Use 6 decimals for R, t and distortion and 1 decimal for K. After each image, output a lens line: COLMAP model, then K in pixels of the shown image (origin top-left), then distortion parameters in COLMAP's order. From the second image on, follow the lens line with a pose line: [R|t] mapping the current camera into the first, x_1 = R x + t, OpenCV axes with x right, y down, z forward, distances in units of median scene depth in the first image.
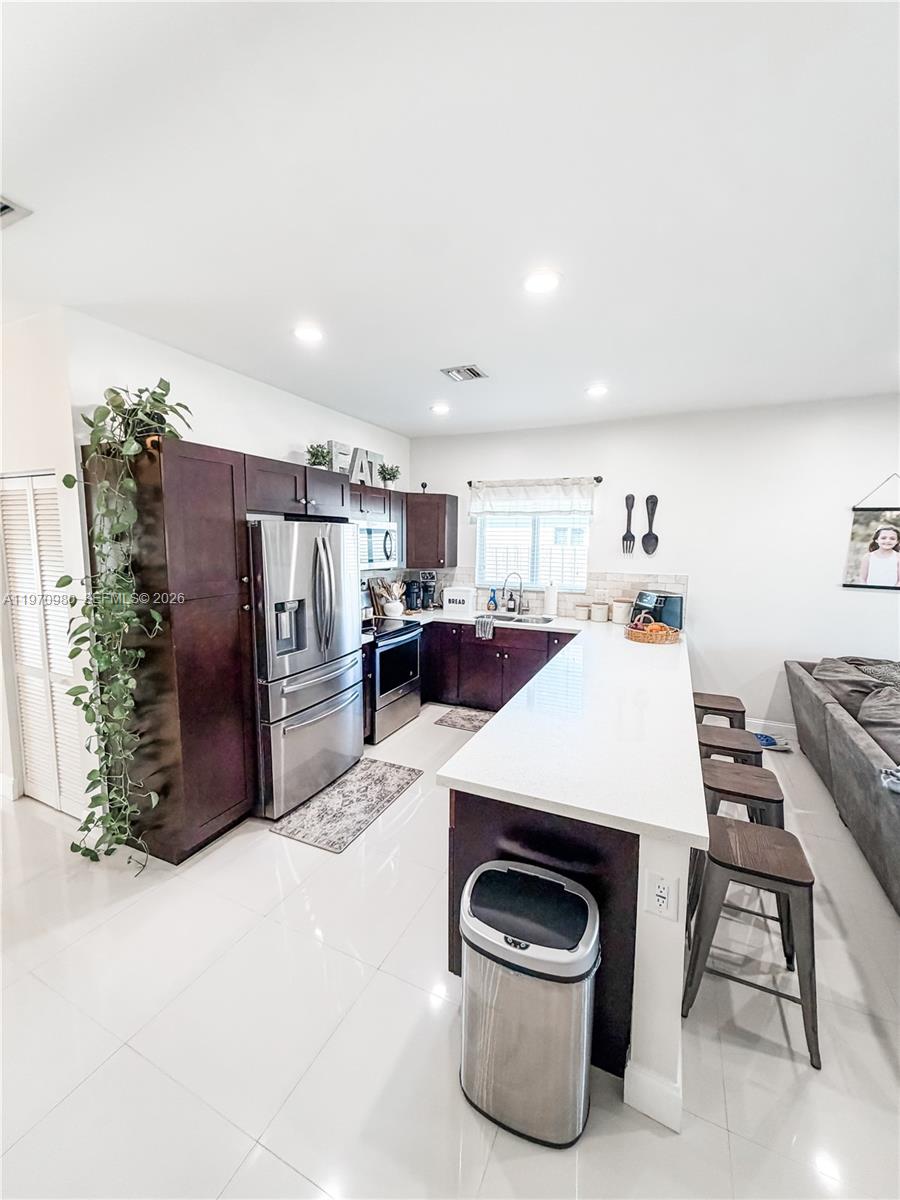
lens RADIAL K [[473.3, 0, 451.1], [0, 473.3, 594.5], [0, 0, 1]] dist [-0.007709, -0.000323]
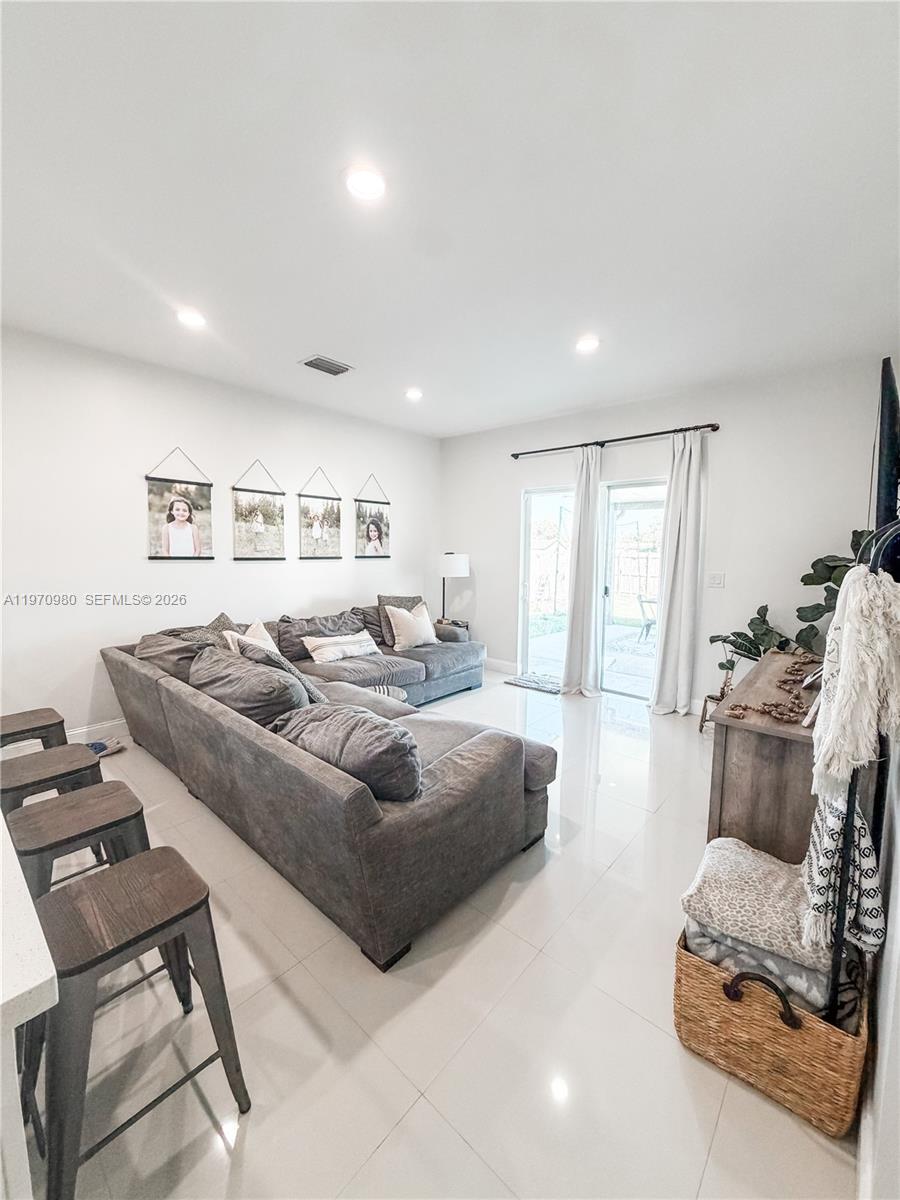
lens RADIAL K [[473.3, 0, 451.1], [0, 473.3, 594.5], [0, 0, 1]] dist [-0.007709, -0.000323]
pose [[0.279902, -0.105909, 0.954169, 0.100788], [0.108099, 0.991052, 0.078293, 0.055327], [-0.953923, 0.081230, 0.288846, 0.174329]]
